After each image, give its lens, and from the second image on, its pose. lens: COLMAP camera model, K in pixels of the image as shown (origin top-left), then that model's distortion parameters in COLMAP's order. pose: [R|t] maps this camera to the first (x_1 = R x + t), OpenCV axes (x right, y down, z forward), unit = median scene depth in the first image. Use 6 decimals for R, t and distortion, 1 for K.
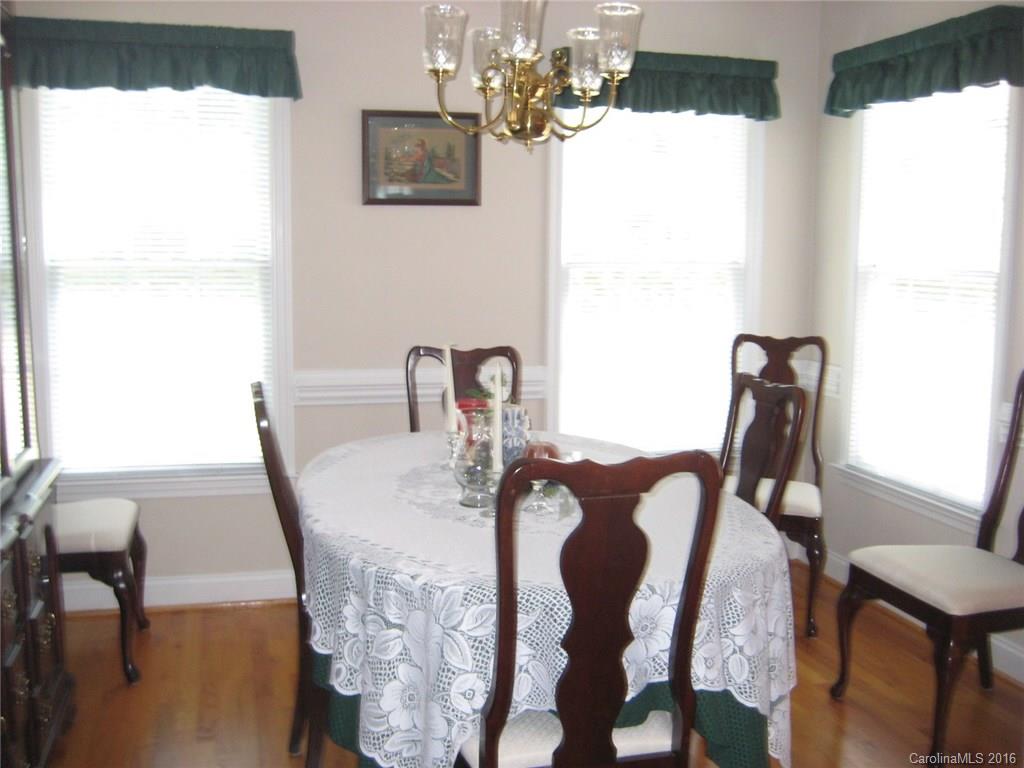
lens RADIAL K [[1062.0, 0, 531.7], [0, 1062.0, 386.0], [0, 0, 1]] dist [-0.092718, 0.000000]
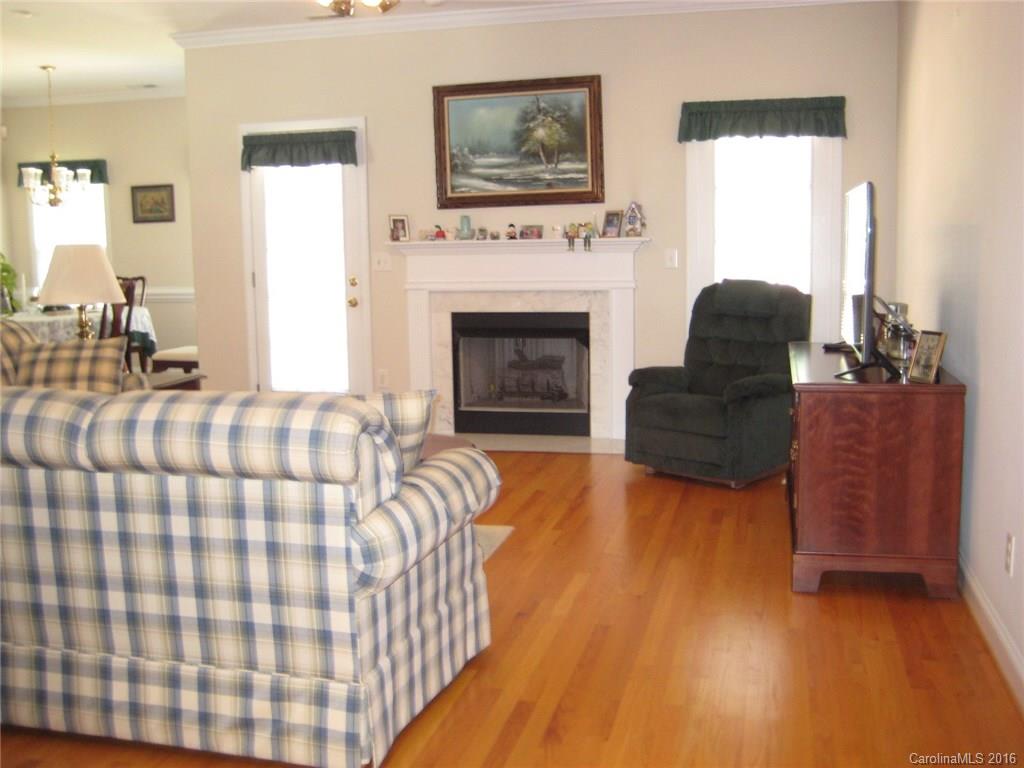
lens RADIAL K [[1062.0, 0, 514.1], [0, 1062.0, 383.7], [0, 0, 1]] dist [-0.092718, 0.000000]
pose [[0.866417, 0.046063, -0.497192, 2.062726], [-0.041232, 0.998935, 0.020695, 0.137417], [0.497616, 0.002569, 0.867394, -0.797902]]
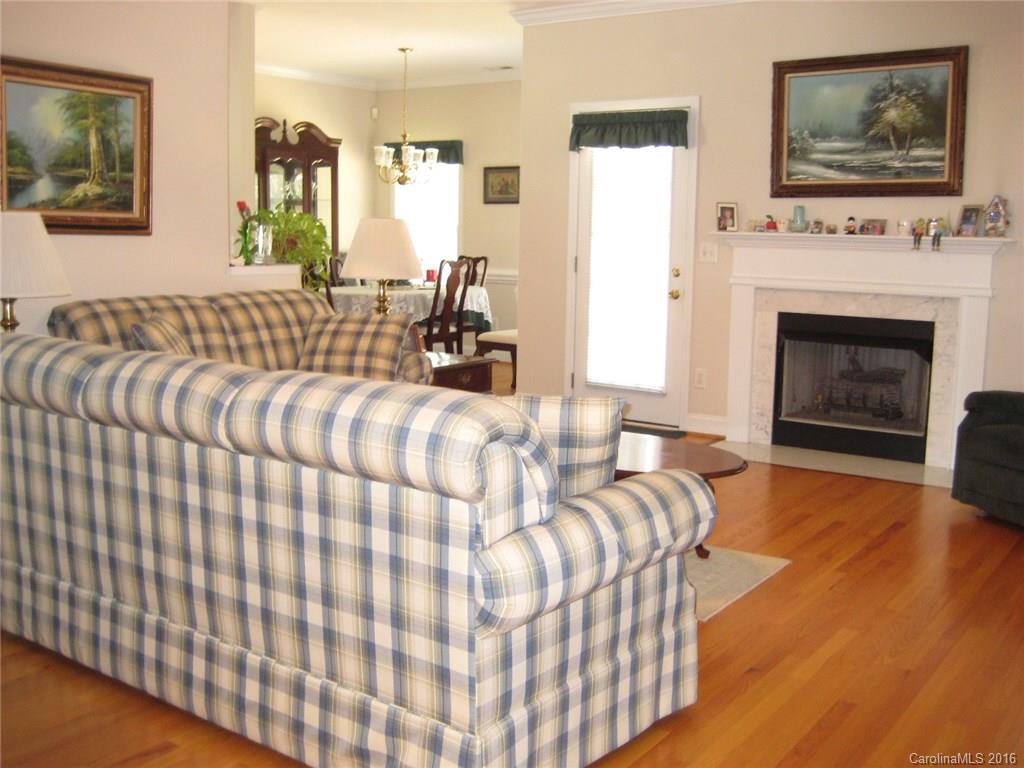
lens RADIAL K [[1062.0, 0, 511.1], [0, 1062.0, 386.8], [0, 0, 1]] dist [-0.092718, 0.000000]
pose [[0.625704, 0.116682, -0.771285, 2.080621], [-0.113477, 0.991847, 0.057992, 0.124091], [0.771763, 0.051237, 0.633843, -0.616612]]
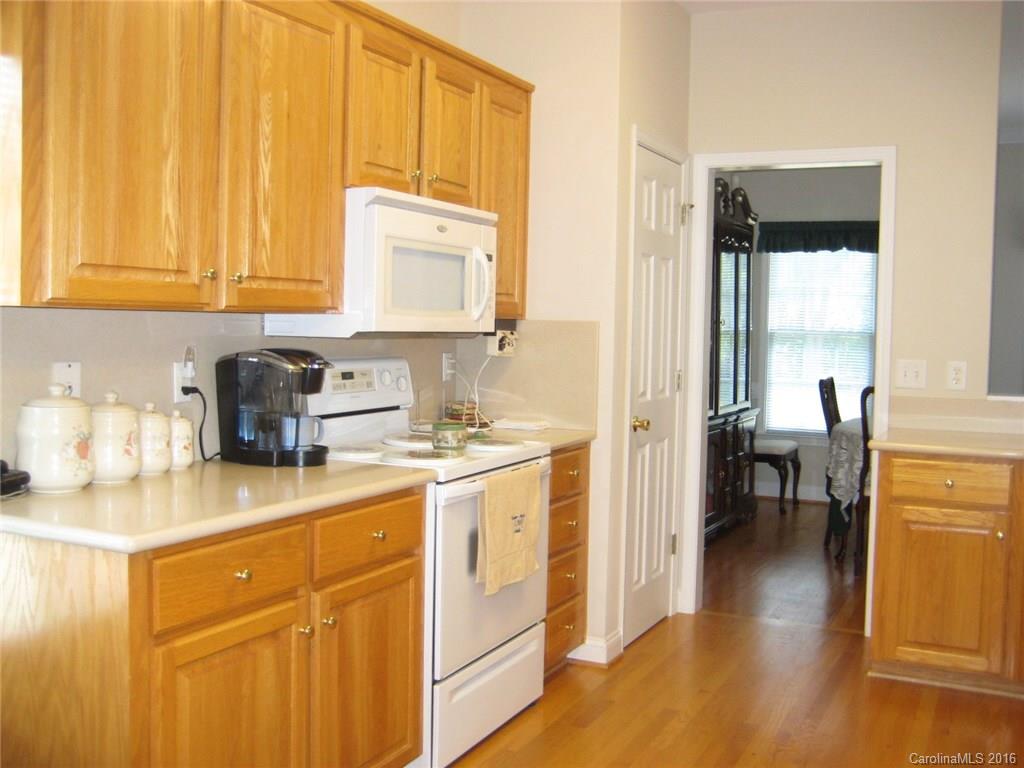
lens RADIAL K [[1062.0, 0, 517.1], [0, 1062.0, 379.4], [0, 0, 1]] dist [-0.092718, 0.000000]
pose [[0.745544, 0.043379, -0.665043, 0.625753], [-0.101591, 0.993615, -0.049078, 0.147961], [0.658668, 0.104153, 0.745191, -1.003002]]
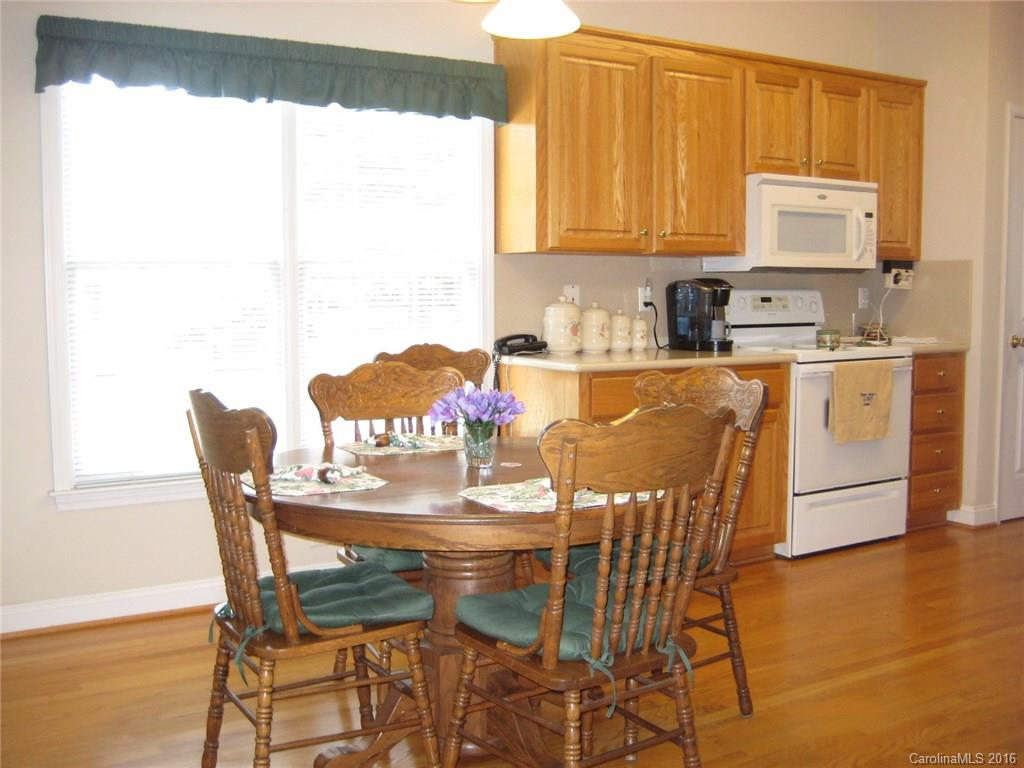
lens RADIAL K [[1062.0, 0, 536.8], [0, 1062.0, 385.4], [0, 0, 1]] dist [-0.092718, 0.000000]
pose [[0.273880, 0.078993, -0.958514, 1.157551], [-0.120810, 0.991553, 0.047196, 0.197442], [0.954146, 0.102872, 0.281110, -1.069694]]
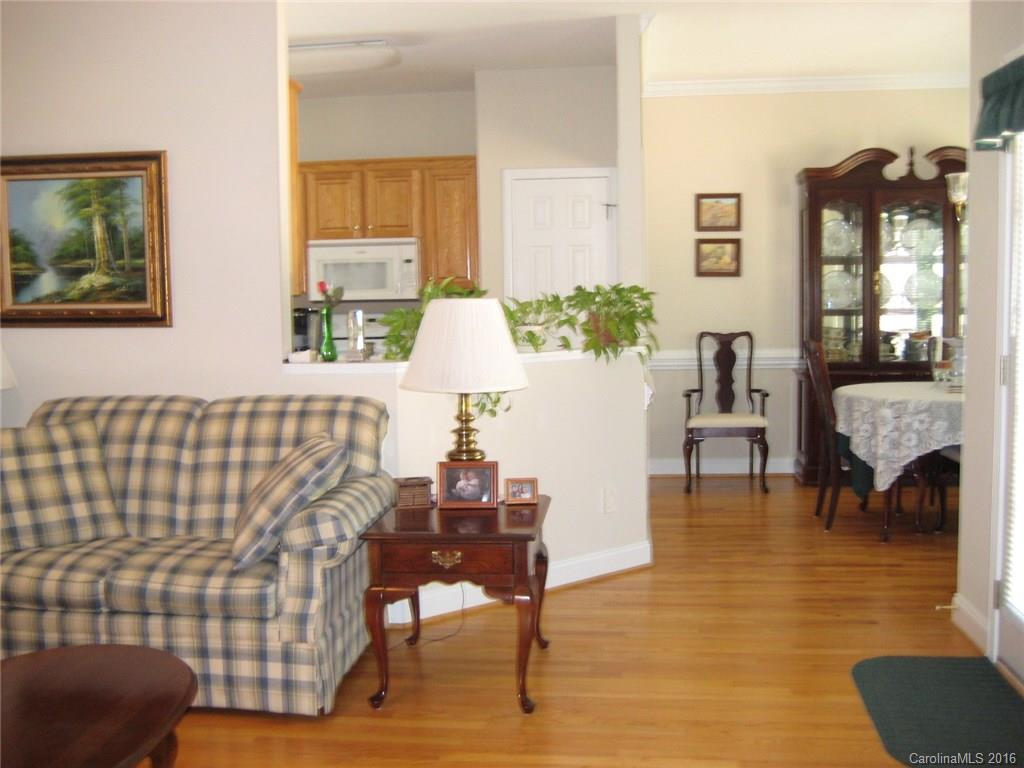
lens RADIAL K [[1062.0, 0, 504.7], [0, 1062.0, 382.0], [0, 0, 1]] dist [-0.092718, 0.000000]
pose [[-0.385206, 0.082230, -0.919160, 1.697720], [-0.105164, 0.985622, 0.132249, -0.070568], [0.916819, 0.147605, -0.371020, 0.642368]]
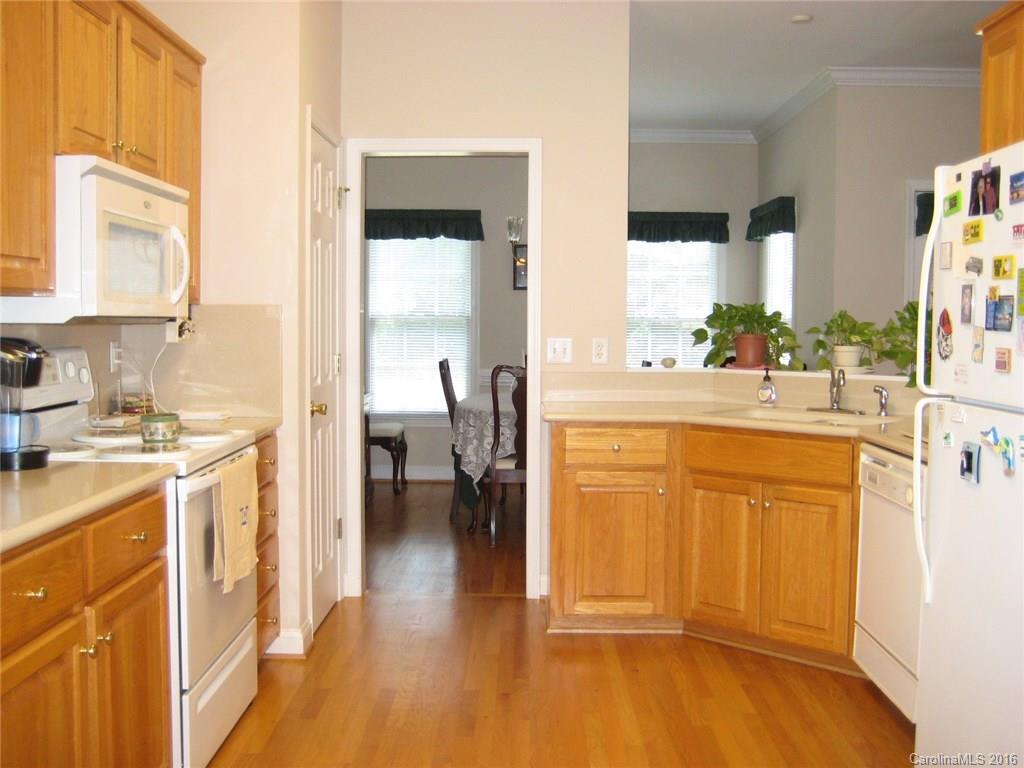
lens RADIAL K [[1062.0, 0, 519.3], [0, 1062.0, 381.9], [0, 0, 1]] dist [-0.092718, 0.000000]
pose [[0.959499, 0.015999, -0.281258, 0.484038], [-0.036779, 0.996955, -0.068759, 0.167843], [0.279302, 0.076318, 0.957166, -1.081689]]
